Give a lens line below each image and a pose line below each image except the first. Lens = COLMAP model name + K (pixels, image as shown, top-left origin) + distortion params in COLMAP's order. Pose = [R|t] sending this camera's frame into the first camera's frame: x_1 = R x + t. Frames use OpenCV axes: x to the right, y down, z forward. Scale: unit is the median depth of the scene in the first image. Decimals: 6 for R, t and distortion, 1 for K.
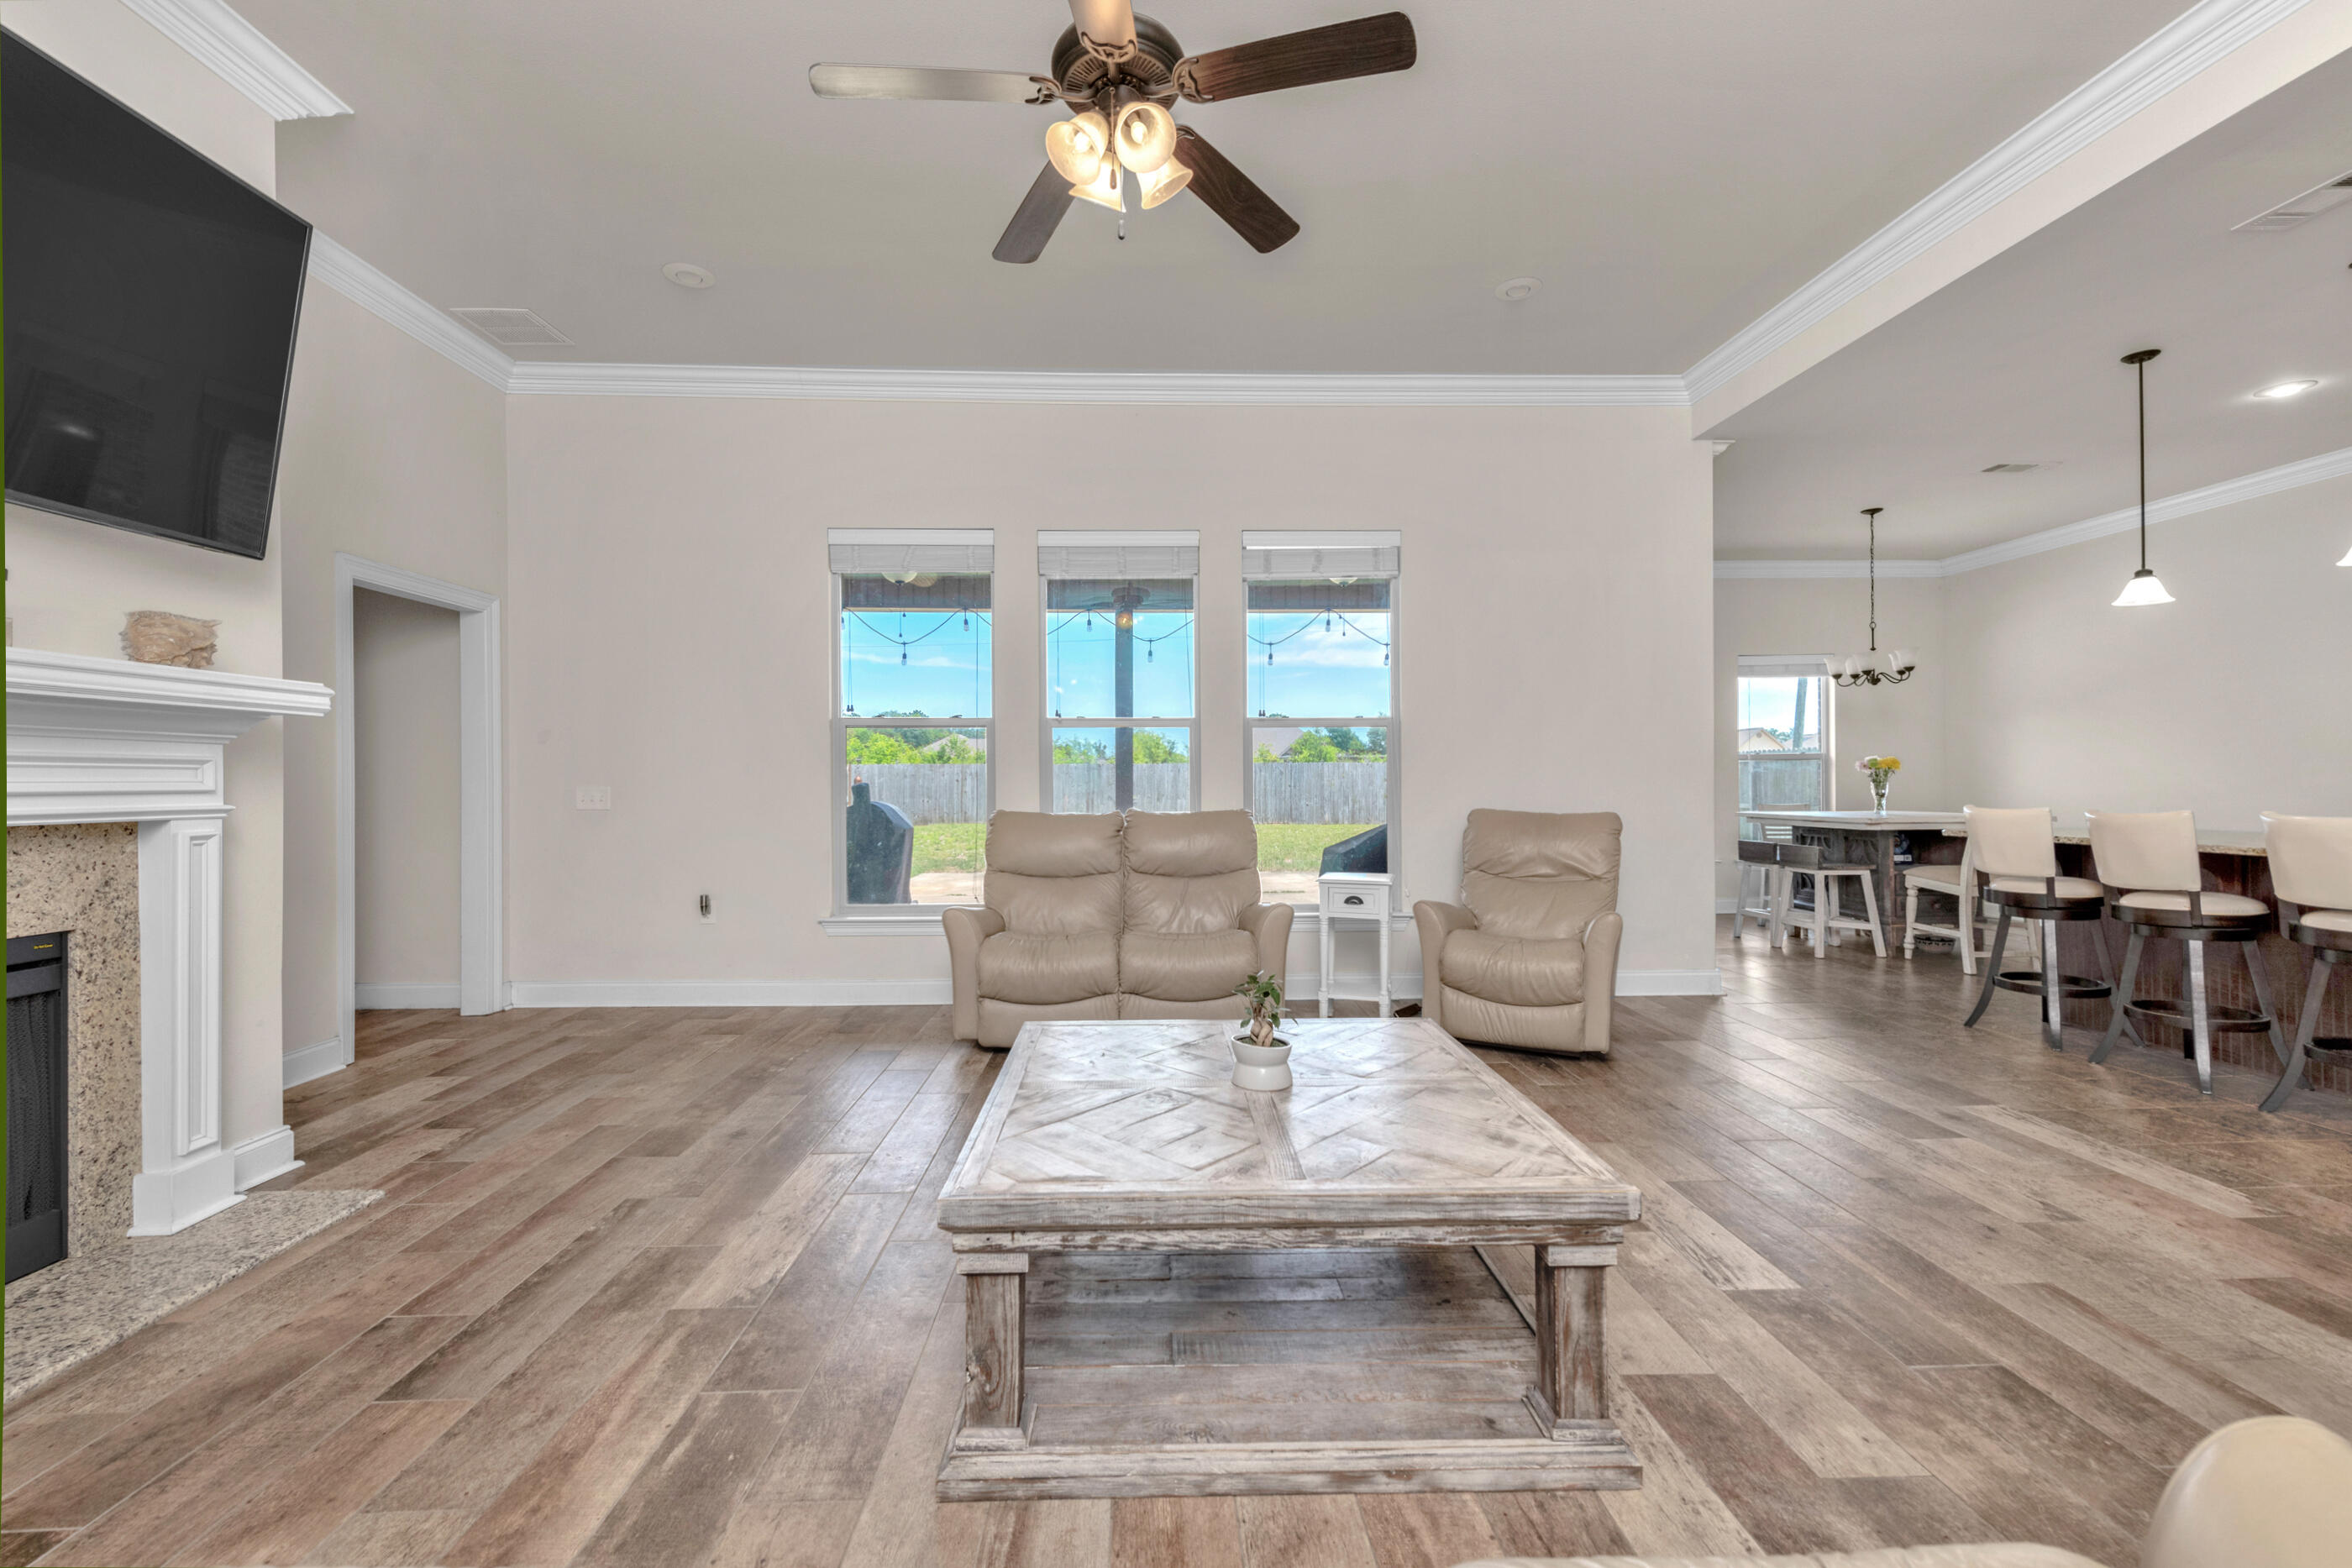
lens RADIAL K [[990.6, 0, 1160.5], [0, 990.6, 785.5], [0, 0, 1]] dist [0.002430, 0.000125]
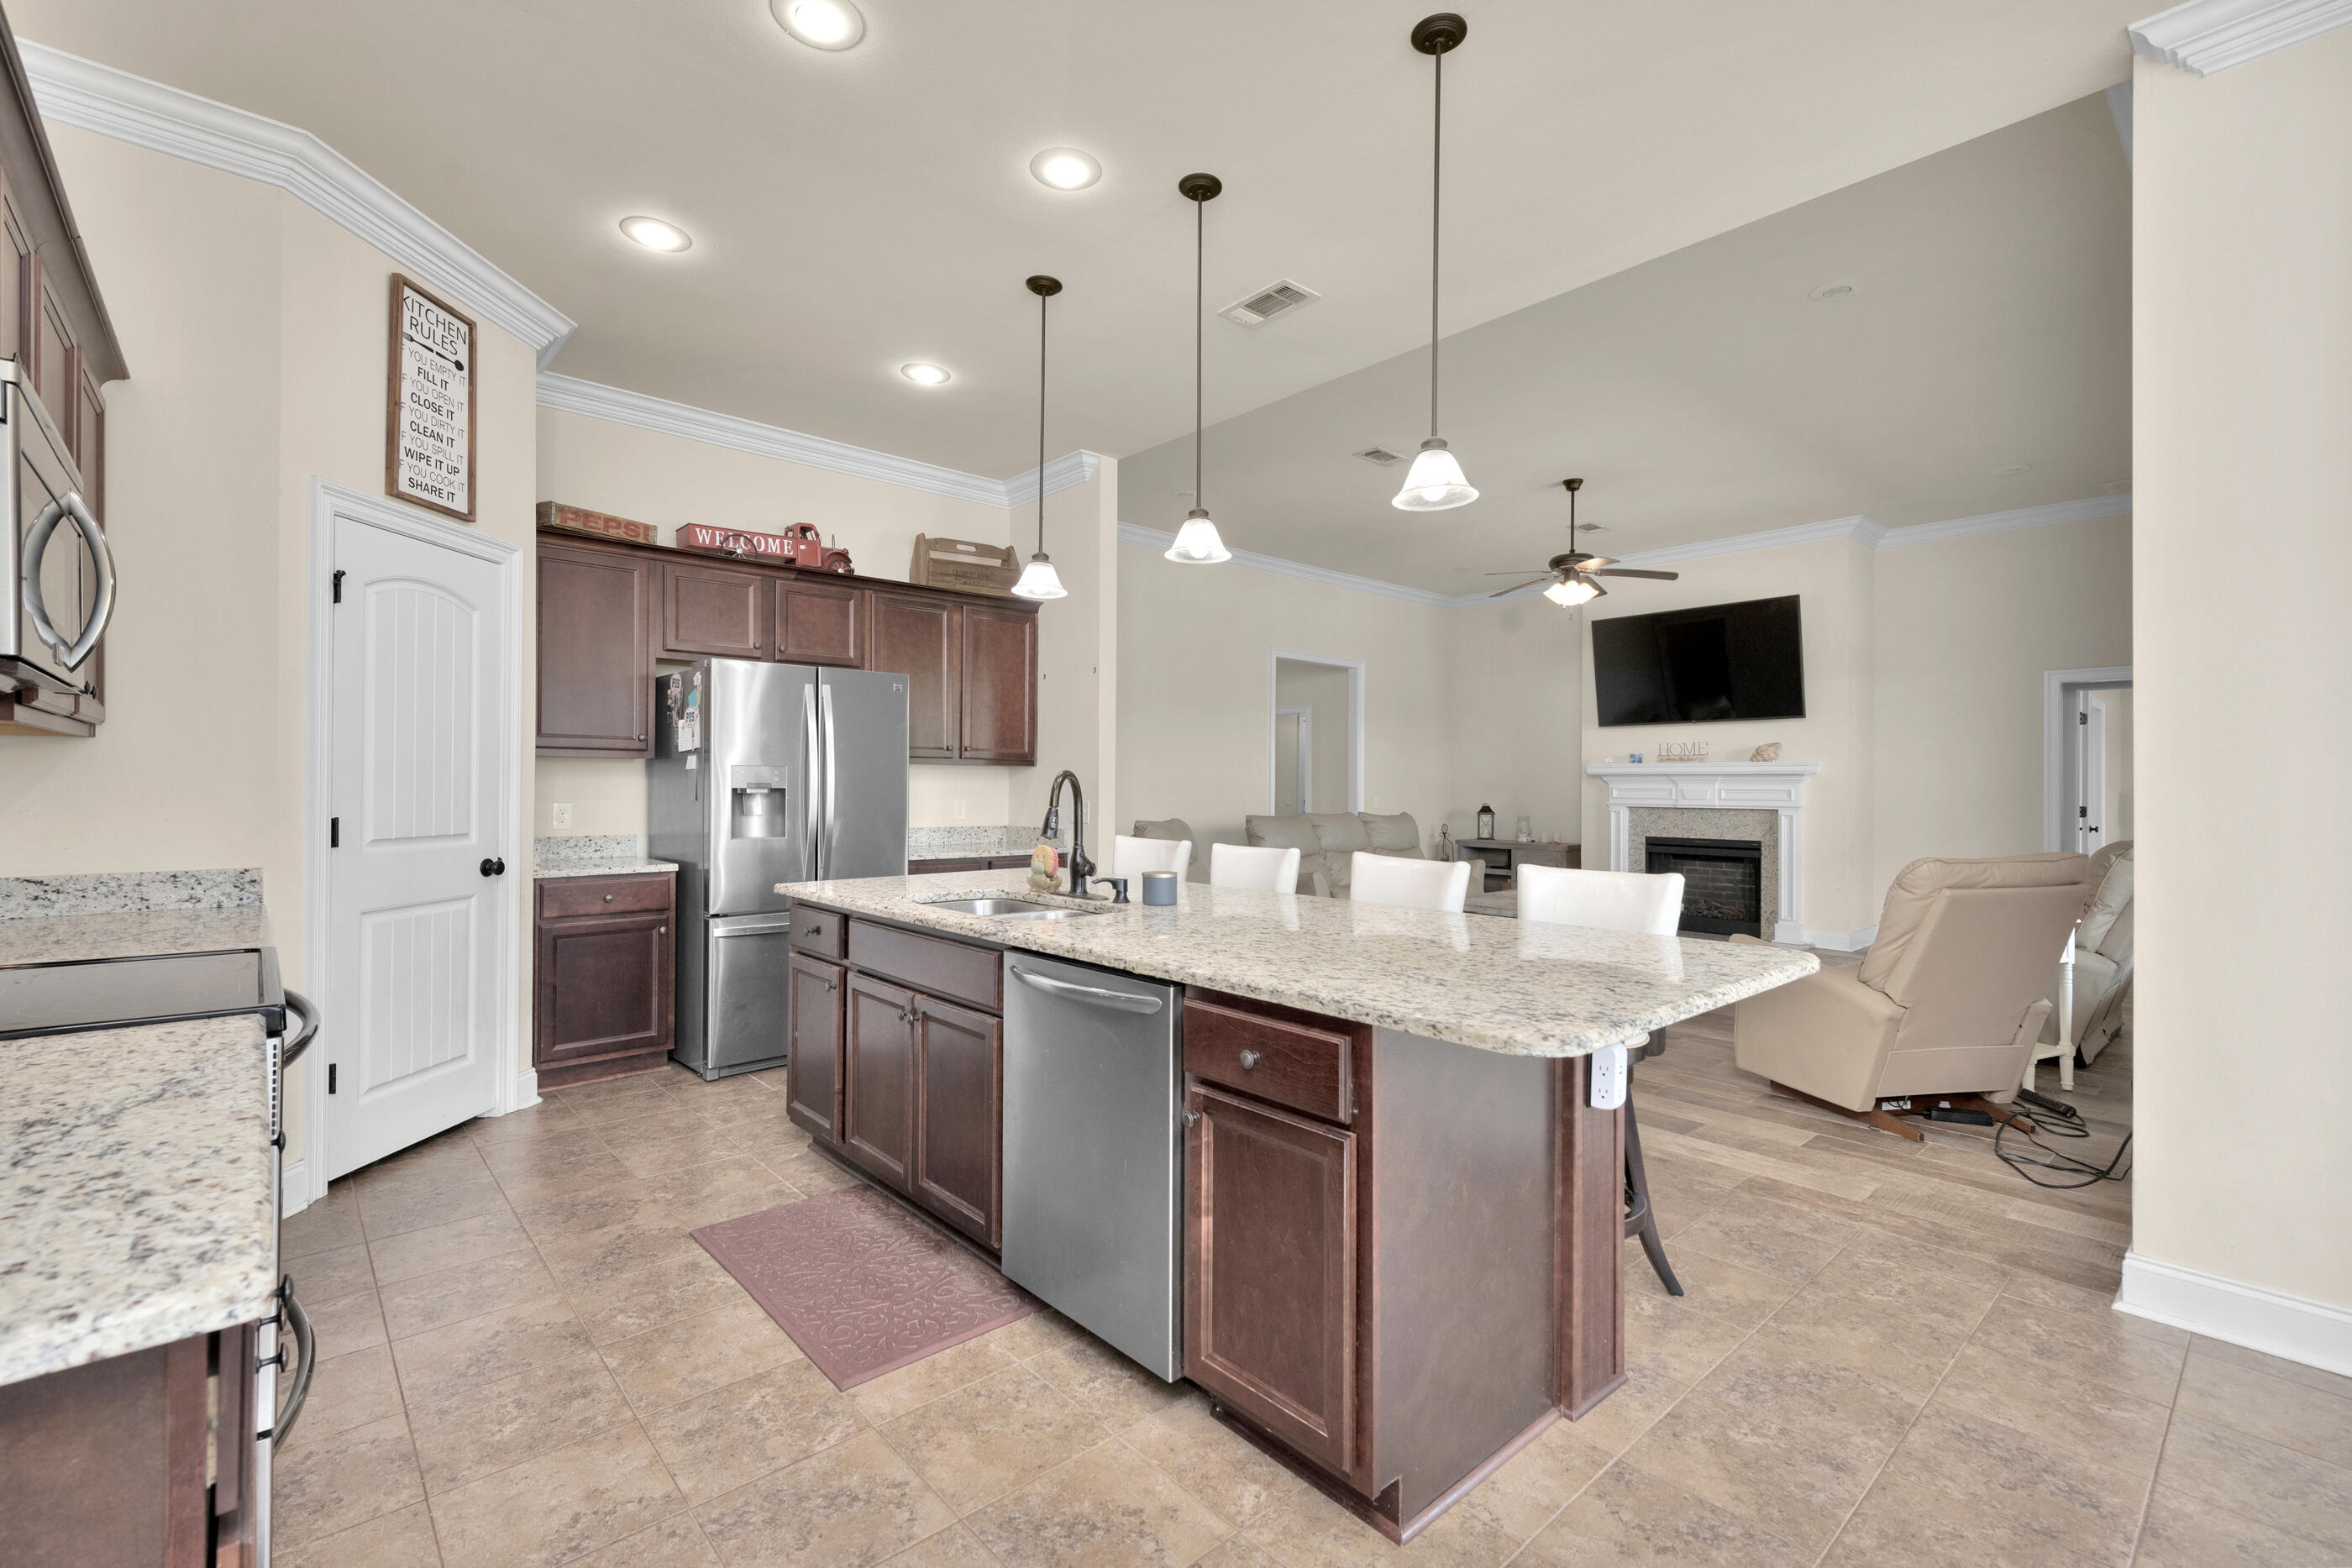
lens RADIAL K [[1014.7, 0, 1191.2], [0, 1014.7, 784.3], [0, 0, 1]] dist [0.002994, 0.000105]
pose [[-0.750020, -0.001329, -0.661414, 2.111031], [-0.006088, 0.999969, 0.004895, -0.040868], [0.661387, 0.007698, -0.750005, 1.862056]]
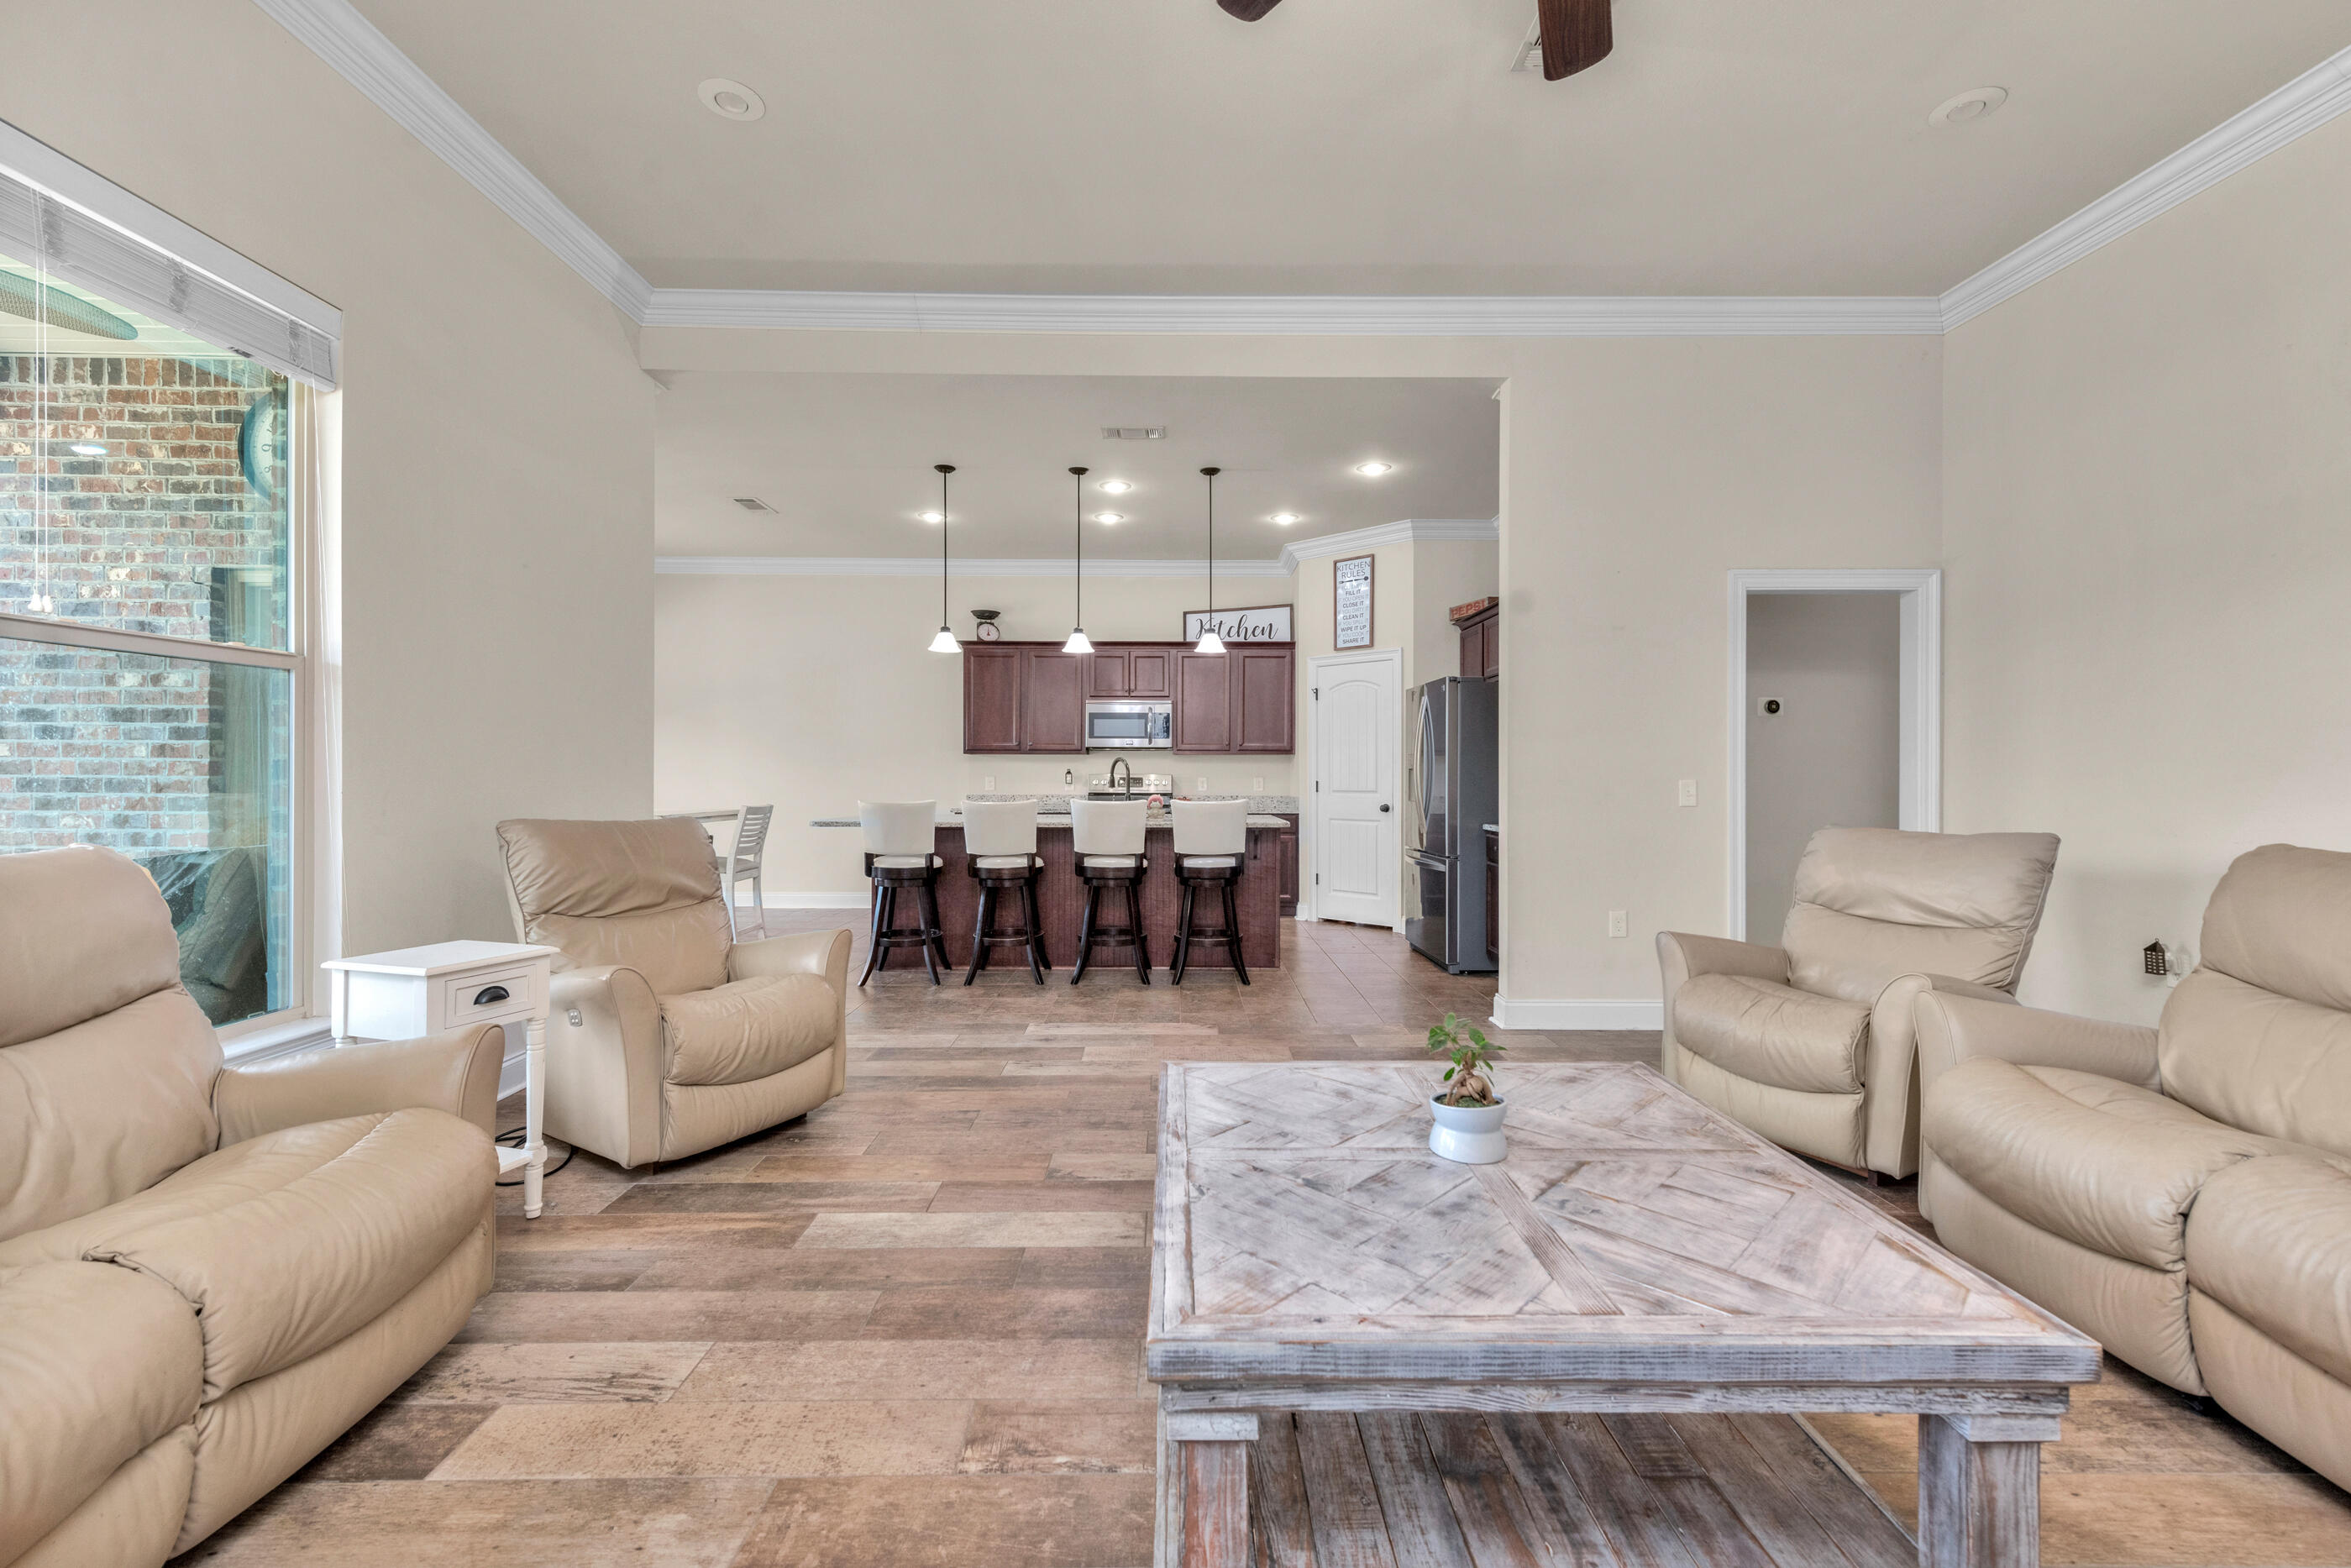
lens RADIAL K [[1004.4, 0, 1202.7], [0, 1004.4, 772.5], [0, 0, 1]] dist [0.003401, -0.000079]
pose [[-0.008508, 0.007861, 0.999933, -0.514867], [0.002824, 0.999965, -0.007837, -0.000084], [-0.999960, 0.002757, -0.008530, 0.889295]]
